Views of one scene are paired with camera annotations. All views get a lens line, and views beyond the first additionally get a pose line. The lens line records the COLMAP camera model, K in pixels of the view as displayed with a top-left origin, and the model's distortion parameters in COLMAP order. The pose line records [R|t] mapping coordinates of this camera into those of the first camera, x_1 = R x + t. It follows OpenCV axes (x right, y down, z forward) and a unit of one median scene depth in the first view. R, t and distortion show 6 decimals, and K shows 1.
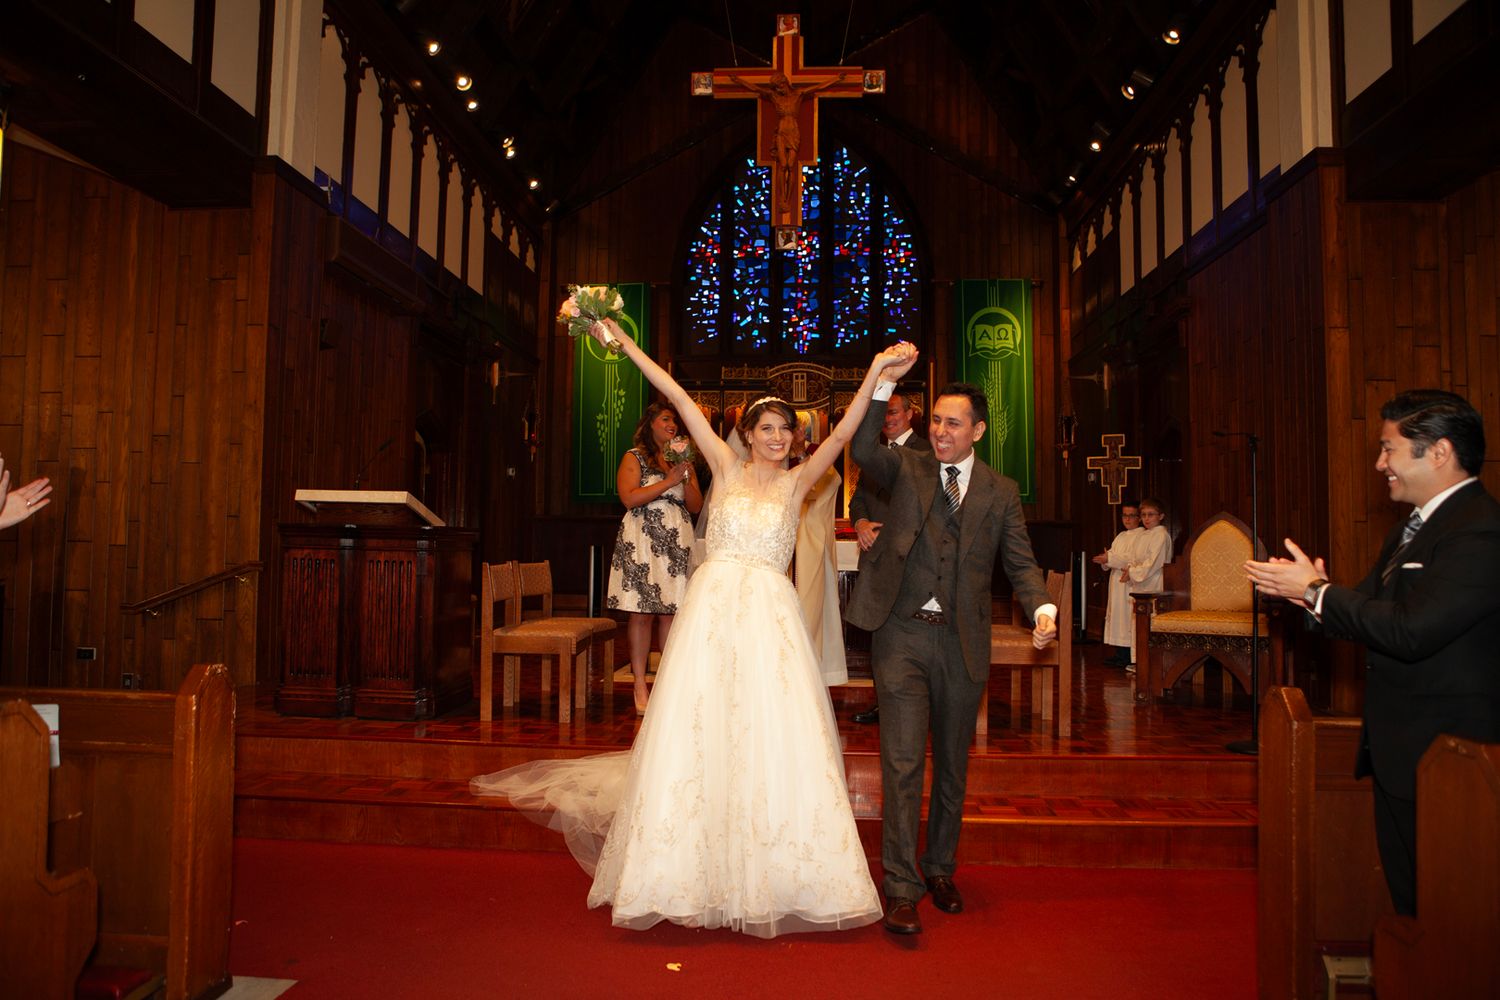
lens RADIAL K [[1045.6, 0, 746.6], [0, 1045.6, 499.3], [0, 0, 1]] dist [-0.031522, 0.023639]
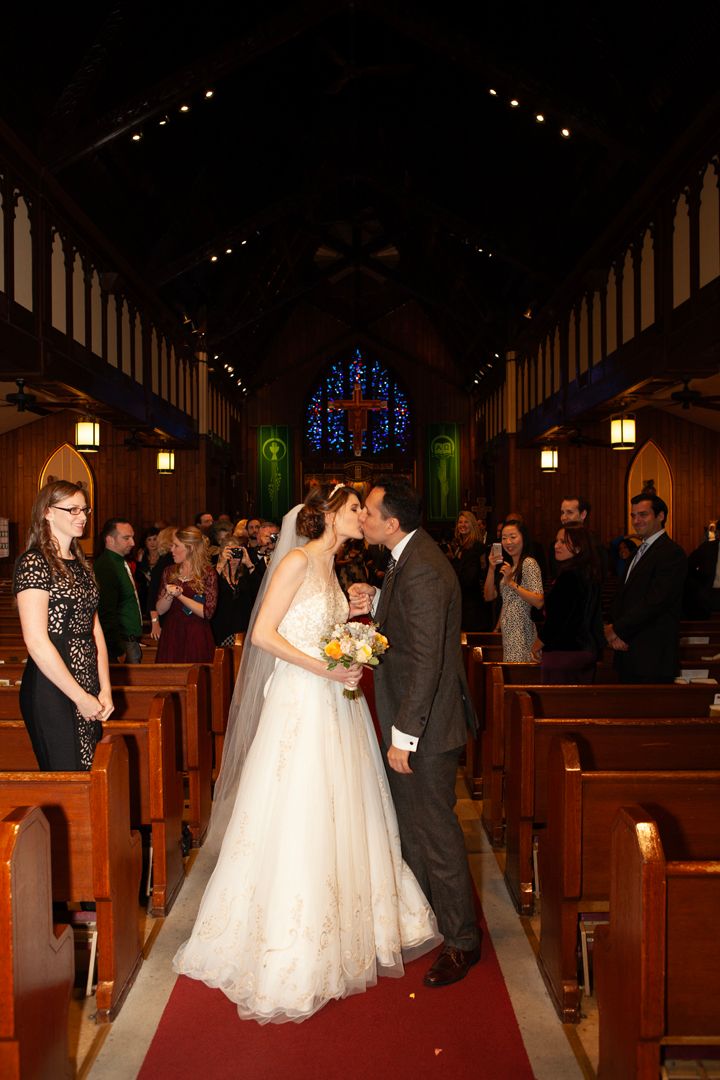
lens RADIAL K [[867.1, 0, 360.6], [0, 867.1, 543.0], [0, 0, 1]] dist [0.001367, 0.000060]
pose [[0.997687, -0.018230, 0.065493, -0.068519], [0.013910, 0.997734, 0.065825, -0.074809], [-0.066544, -0.064762, 0.995680, -0.867054]]
